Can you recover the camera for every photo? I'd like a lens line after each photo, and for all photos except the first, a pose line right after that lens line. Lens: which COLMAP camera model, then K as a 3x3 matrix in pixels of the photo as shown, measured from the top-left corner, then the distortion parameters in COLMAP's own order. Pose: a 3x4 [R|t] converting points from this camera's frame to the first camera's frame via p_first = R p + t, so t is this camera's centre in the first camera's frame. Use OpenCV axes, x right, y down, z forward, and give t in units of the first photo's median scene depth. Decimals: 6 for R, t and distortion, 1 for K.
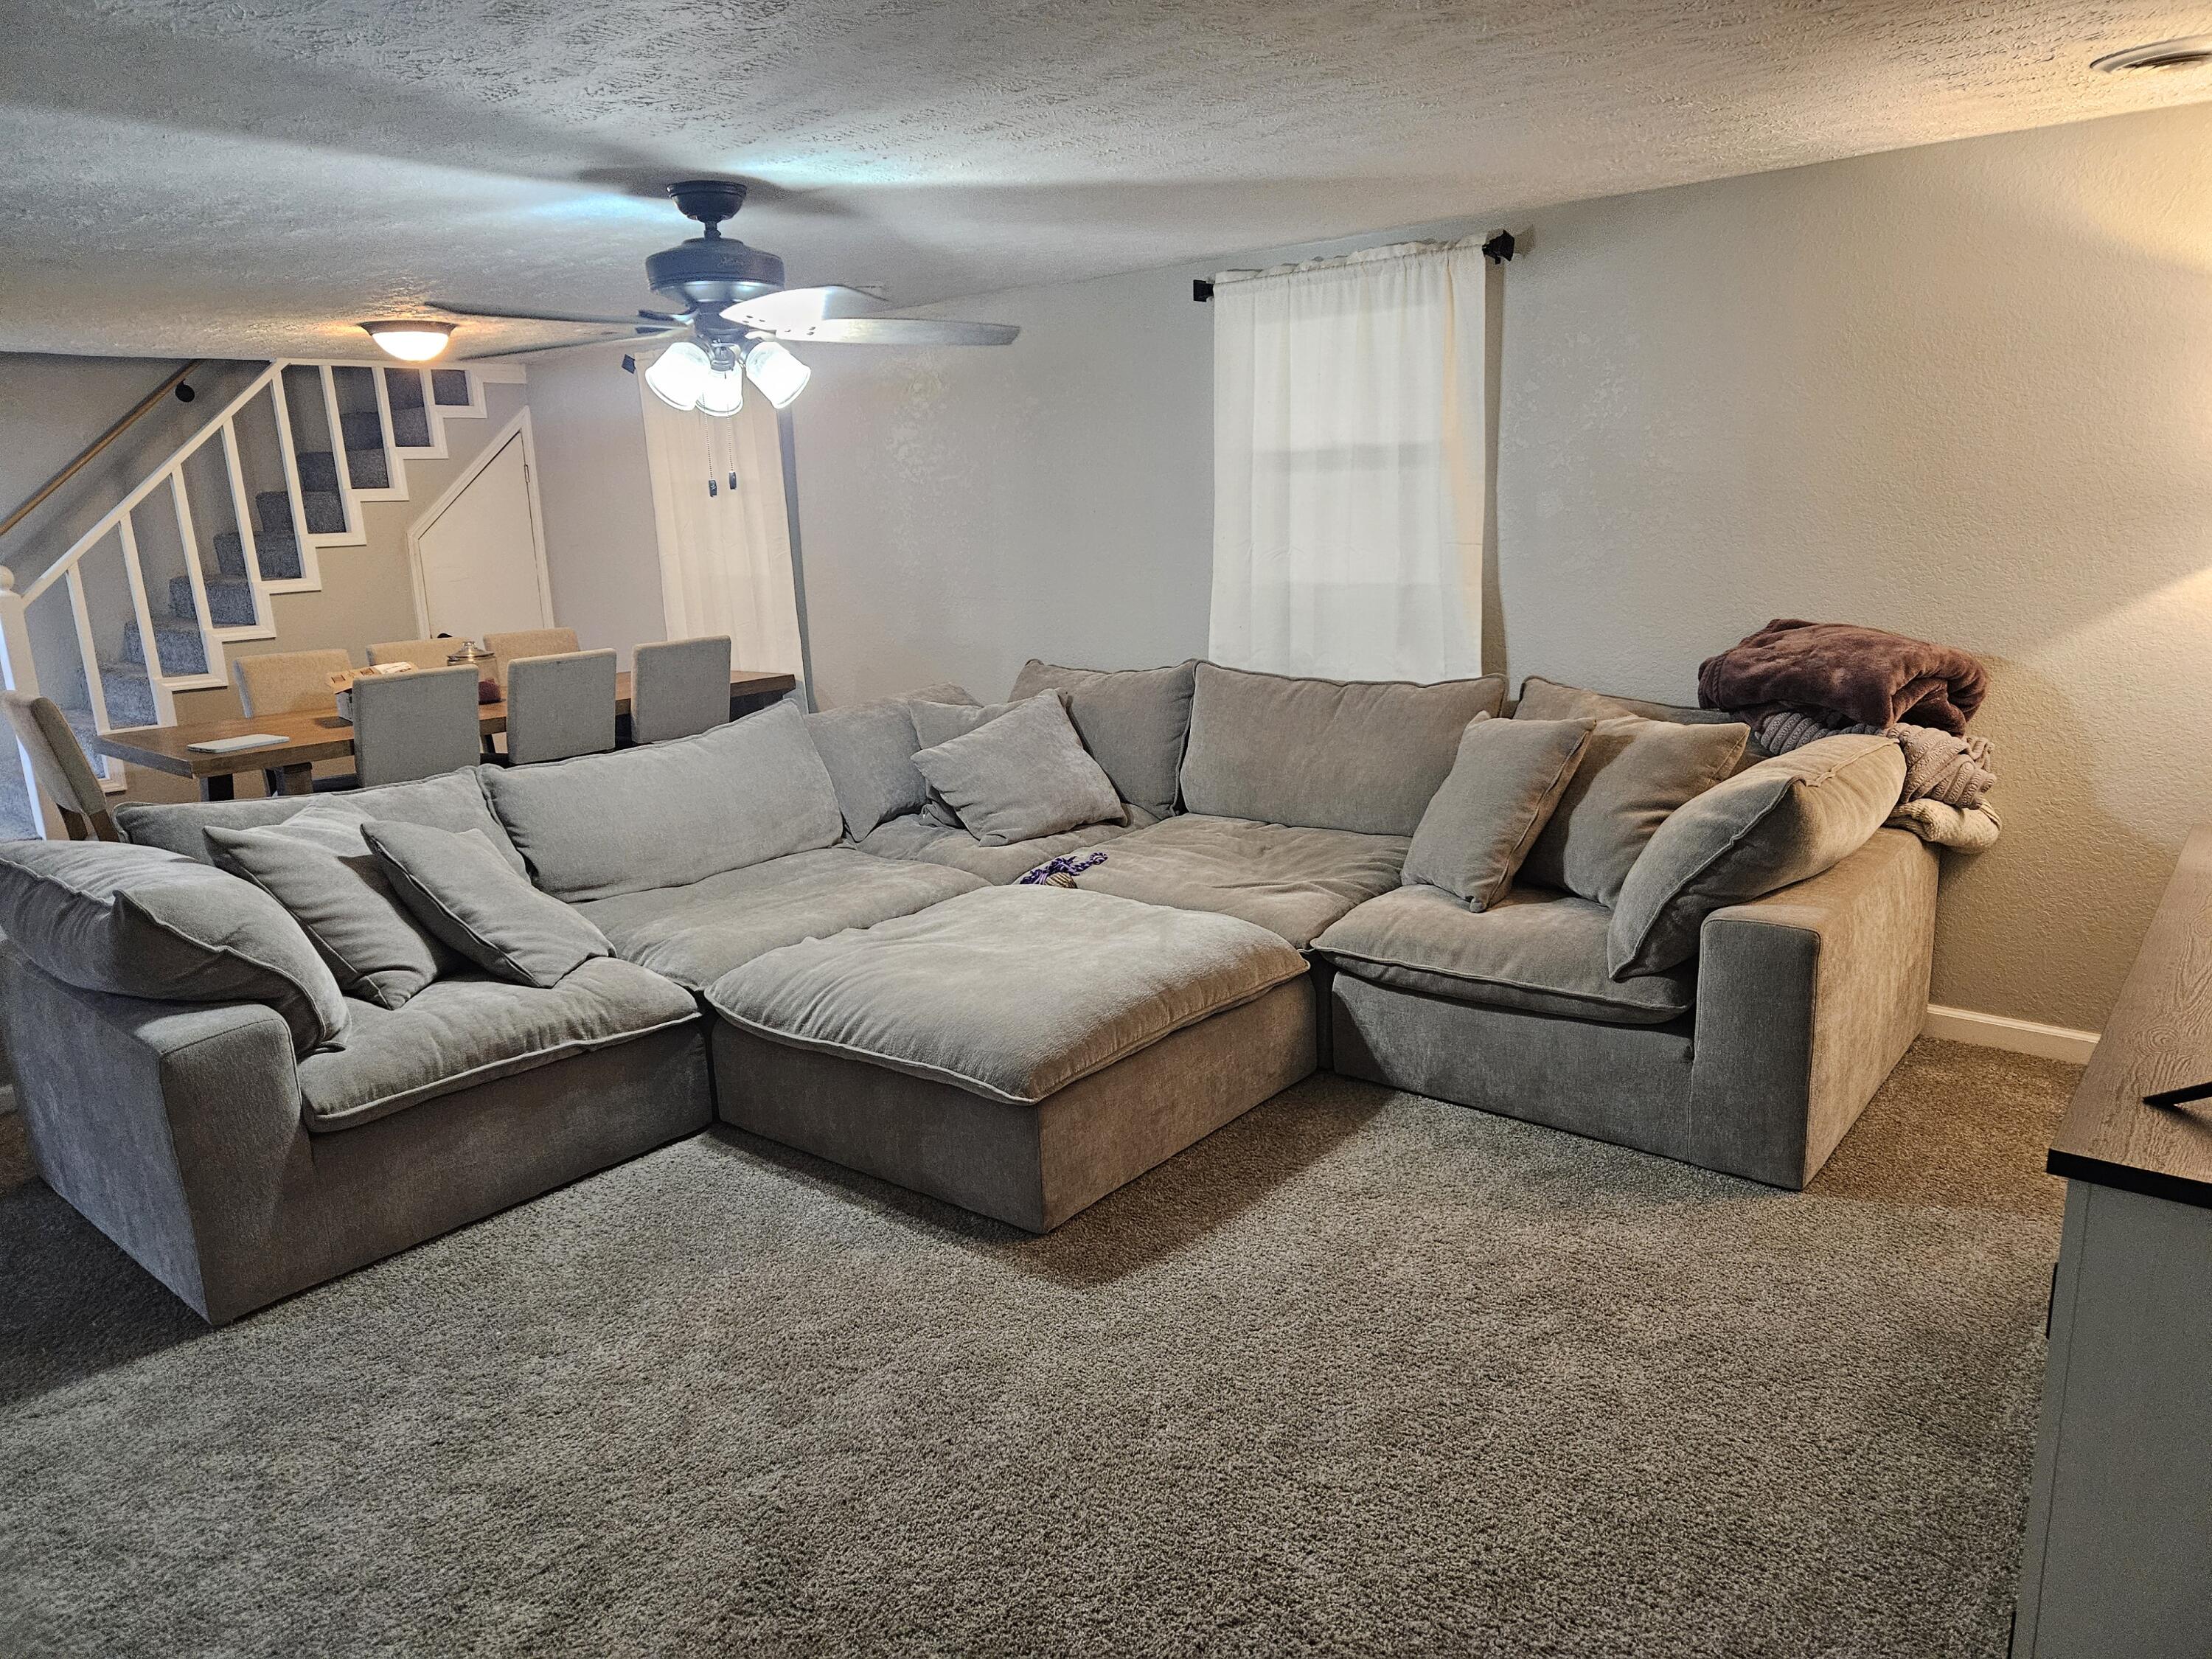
lens RADIAL K [[1471.8, 0, 1096.8], [0, 1471.8, 834.3], [0, 0, 1]] dist [0.074422, -0.058026]
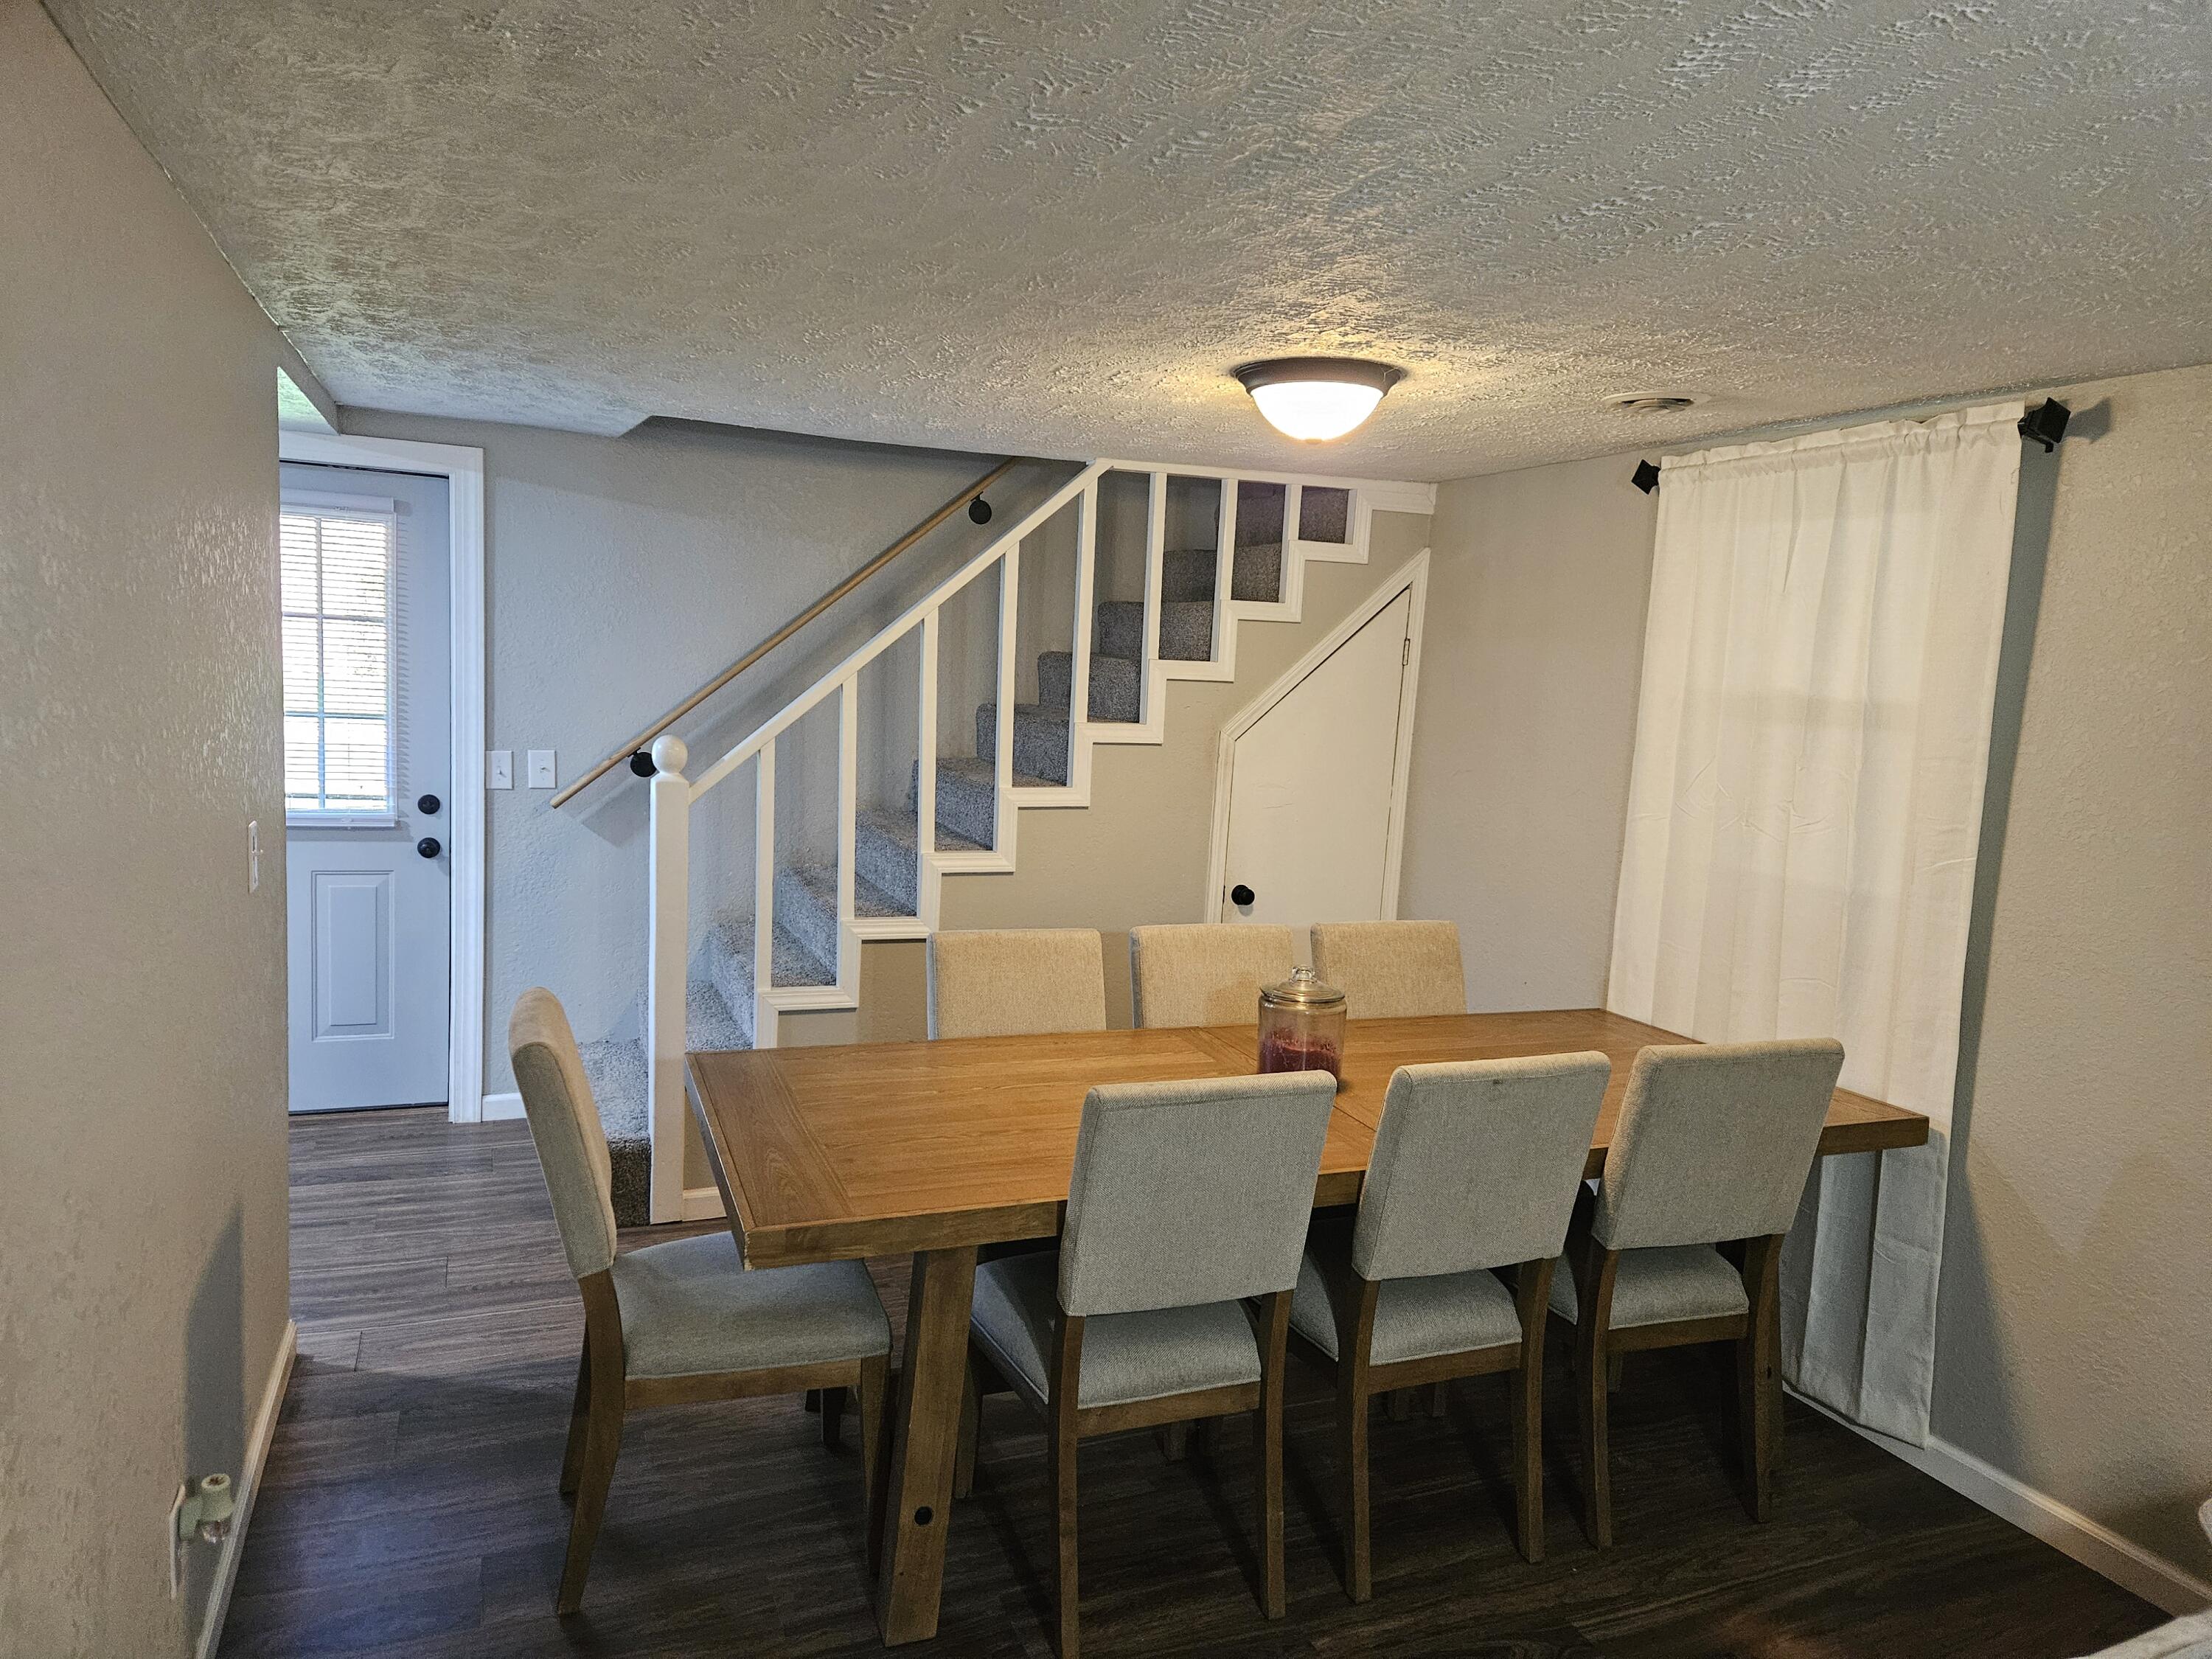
lens RADIAL K [[1471.8, 0, 1122.6], [0, 1471.8, 845.6], [0, 0, 1]] dist [0.074422, -0.058026]
pose [[0.887165, 0.137304, -0.440552, -0.221866], [-0.182568, 0.981247, -0.061828, -0.110315], [0.423801, 0.135282, 0.895595, 0.437326]]
